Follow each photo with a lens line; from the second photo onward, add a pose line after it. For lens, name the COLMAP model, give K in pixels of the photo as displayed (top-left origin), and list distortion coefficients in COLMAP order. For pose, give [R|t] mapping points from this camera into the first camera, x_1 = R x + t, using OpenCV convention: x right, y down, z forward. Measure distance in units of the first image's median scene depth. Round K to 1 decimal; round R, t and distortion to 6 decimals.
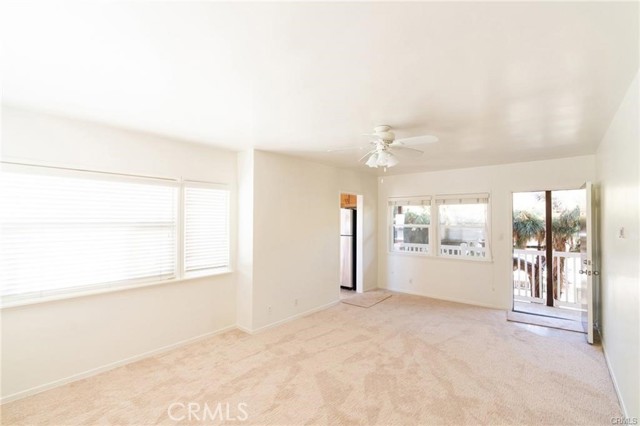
lens RADIAL K [[291.4, 0, 319.3], [0, 291.4, 216.9], [0, 0, 1]] dist [0.003581, -0.000525]
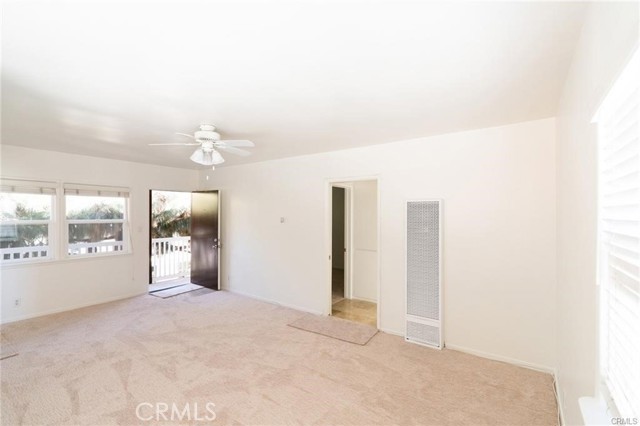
lens RADIAL K [[291.4, 0, 321.8], [0, 291.4, 213.4], [0, 0, 1]] dist [0.003581, -0.000525]
pose [[-0.092157, -0.000052, 0.995745, -0.648974], [-0.011803, 0.999930, -0.001040, 0.002732], [-0.995675, -0.011849, -0.092151, 0.512616]]
